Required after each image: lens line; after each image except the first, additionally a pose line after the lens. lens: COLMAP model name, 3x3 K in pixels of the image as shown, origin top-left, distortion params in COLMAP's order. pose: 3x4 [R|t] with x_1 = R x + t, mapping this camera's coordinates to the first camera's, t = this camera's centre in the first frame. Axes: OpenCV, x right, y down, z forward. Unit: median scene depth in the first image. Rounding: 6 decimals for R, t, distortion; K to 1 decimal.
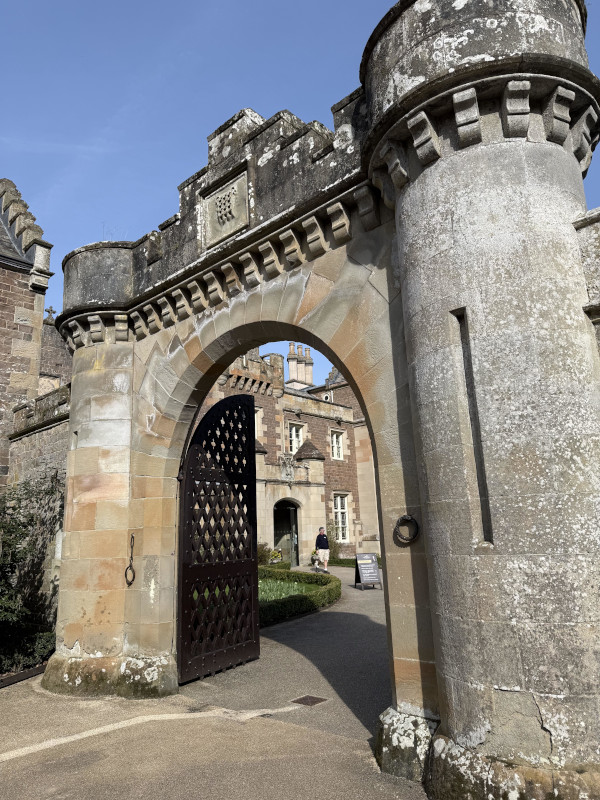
lens RADIAL K [[554.4, 0, 300.3], [0, 554.4, 397.5], [0, 0, 1]] dist [0.149601, -0.272928]
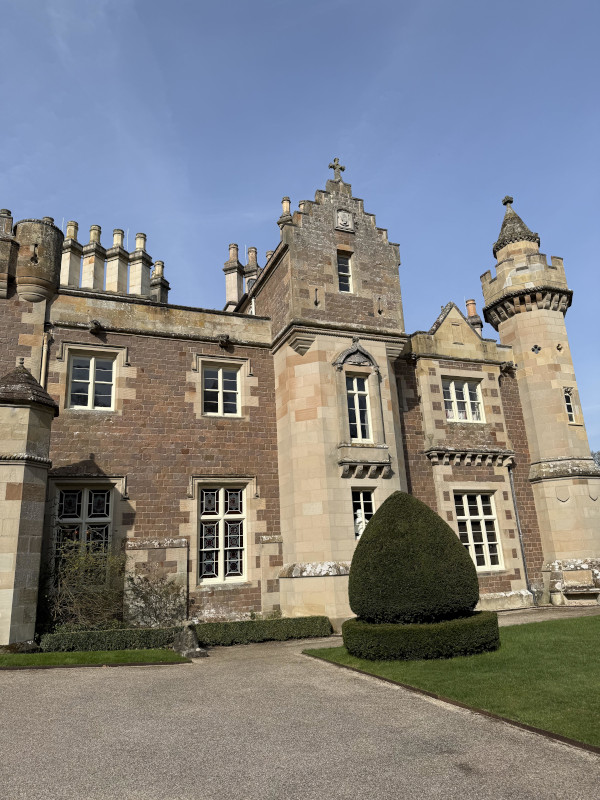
lens RADIAL K [[554.4, 0, 300.3], [0, 554.4, 397.5], [0, 0, 1]] dist [0.149601, -0.272928]
pose [[0.899971, -0.130446, -0.415976, 0.364599], [0.121790, 0.991423, -0.047407, 0.134671], [0.418593, -0.007997, 0.908139, 0.602281]]
